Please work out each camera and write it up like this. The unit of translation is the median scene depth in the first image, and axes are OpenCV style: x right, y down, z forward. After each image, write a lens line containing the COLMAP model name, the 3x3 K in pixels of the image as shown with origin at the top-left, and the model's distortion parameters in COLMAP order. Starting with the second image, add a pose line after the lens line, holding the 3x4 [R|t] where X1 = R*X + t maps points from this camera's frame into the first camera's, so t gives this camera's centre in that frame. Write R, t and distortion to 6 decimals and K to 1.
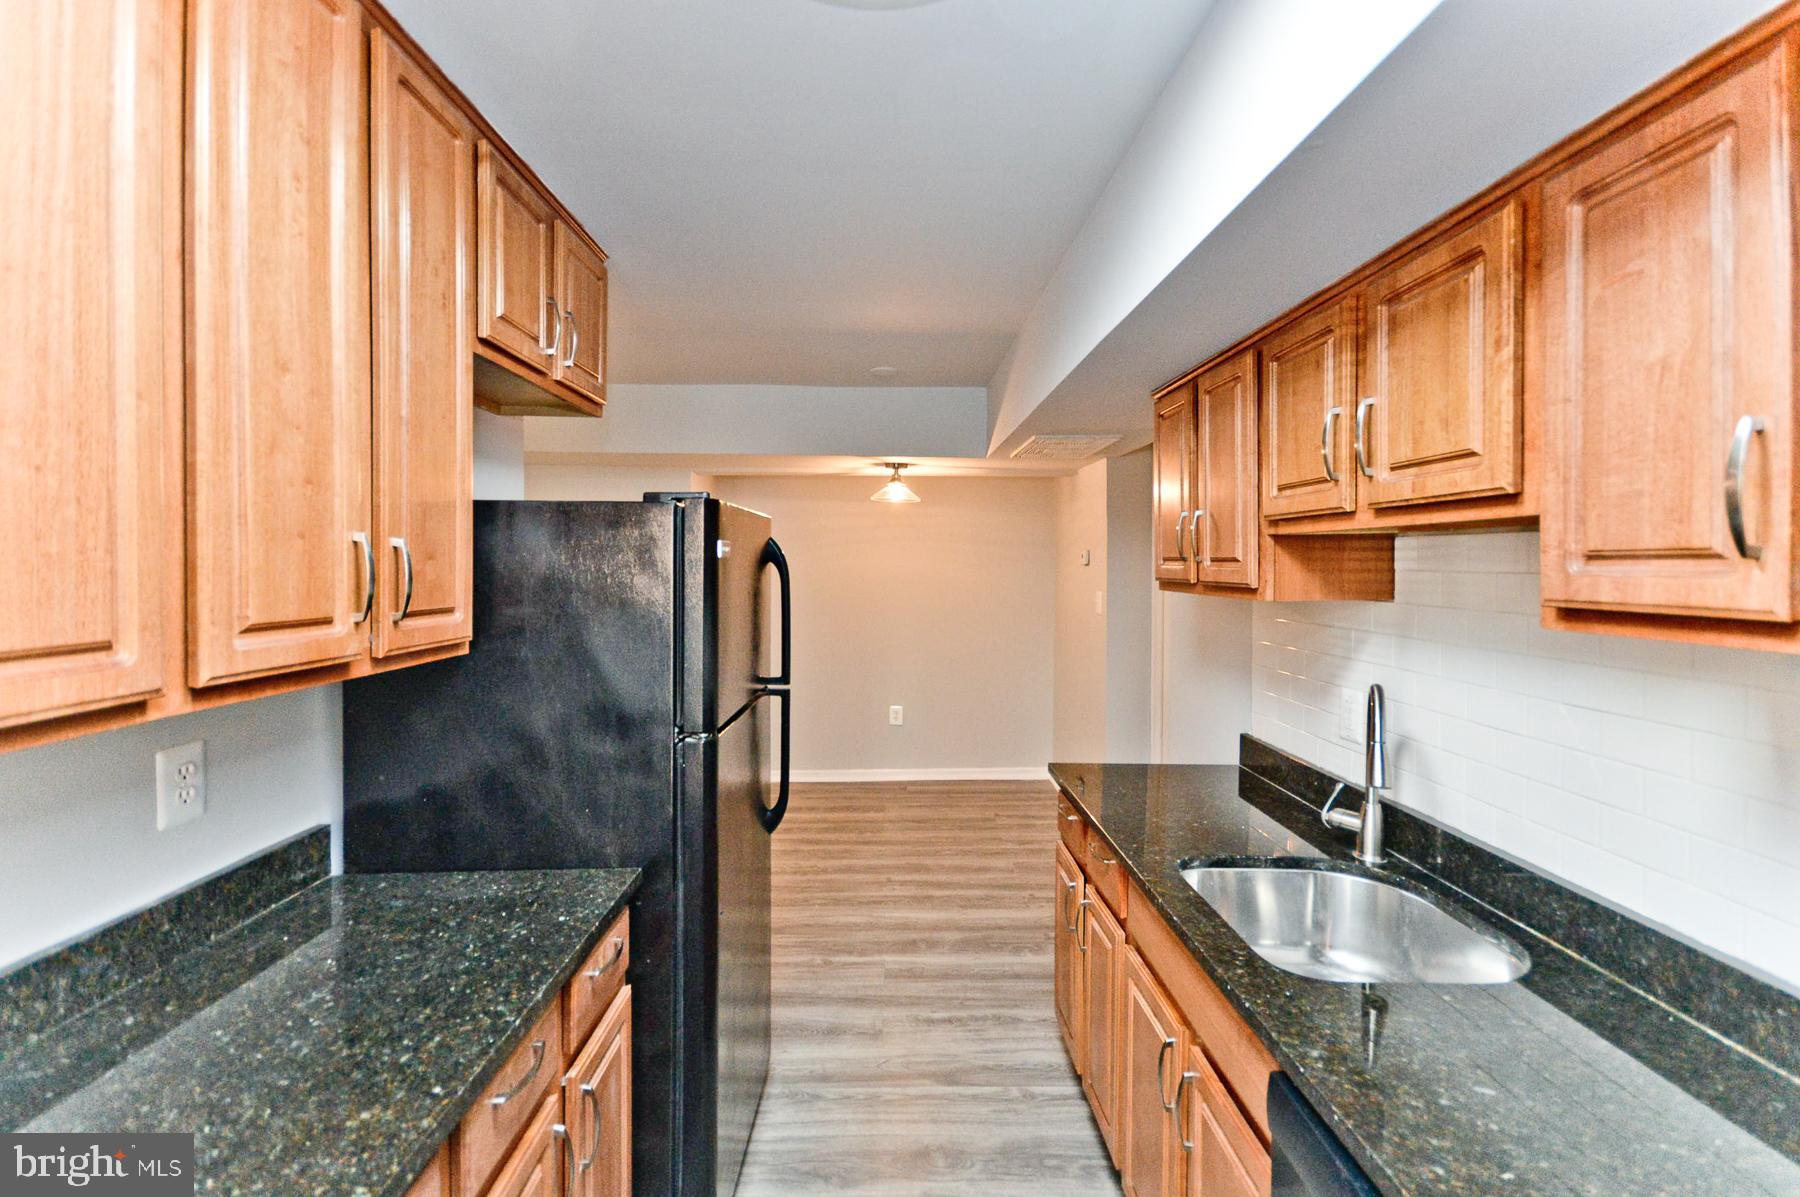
lens RADIAL K [[791.6, 0, 905.9], [0, 791.6, 594.2], [0, 0, 1]] dist [0.001193, 0.000110]
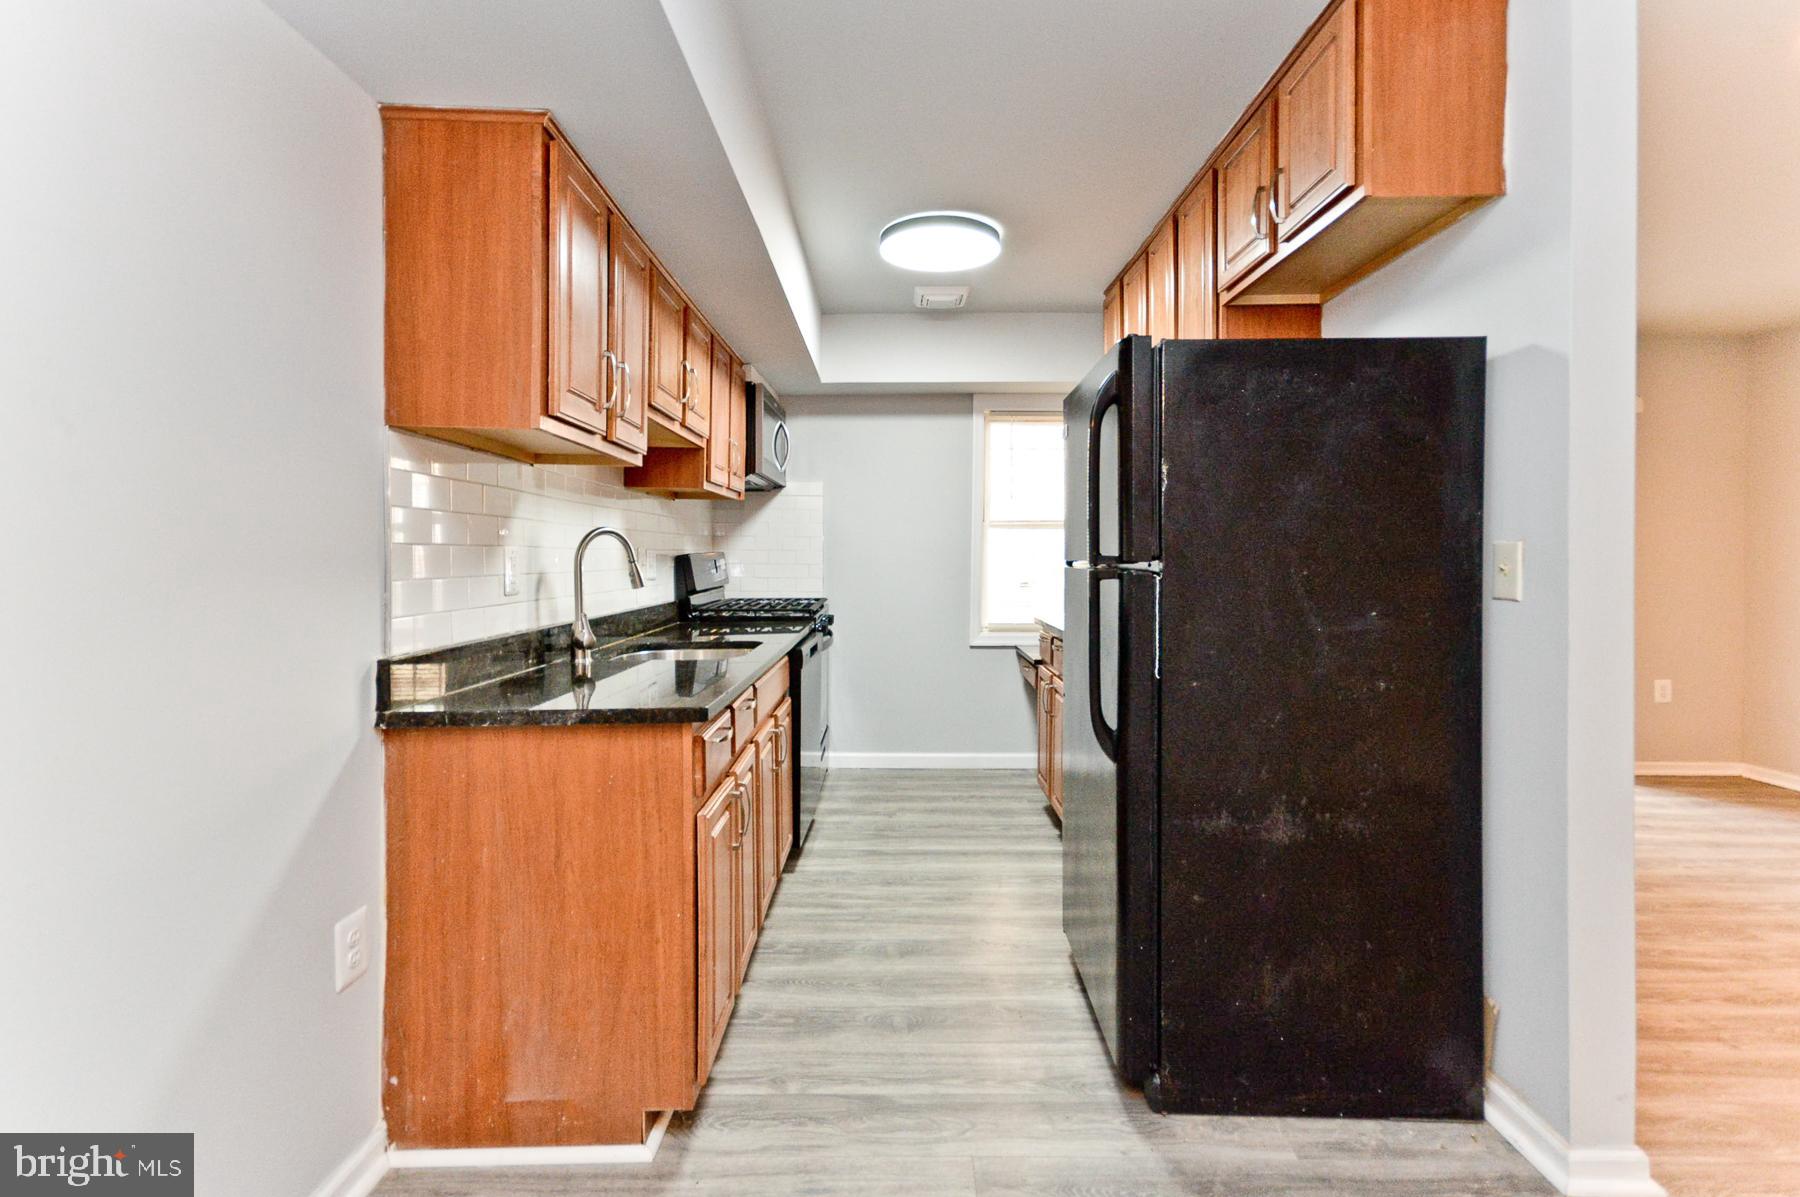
lens RADIAL K [[815.6, 0, 894.9], [0, 815.6, 557.3], [0, 0, 1]] dist [0.000408, -0.000079]
pose [[-0.999401, -0.007163, 0.033852, 0.015335], [-0.005753, 0.999118, 0.041584, 0.078958], [-0.034120, 0.041364, -0.998561, 1.857614]]
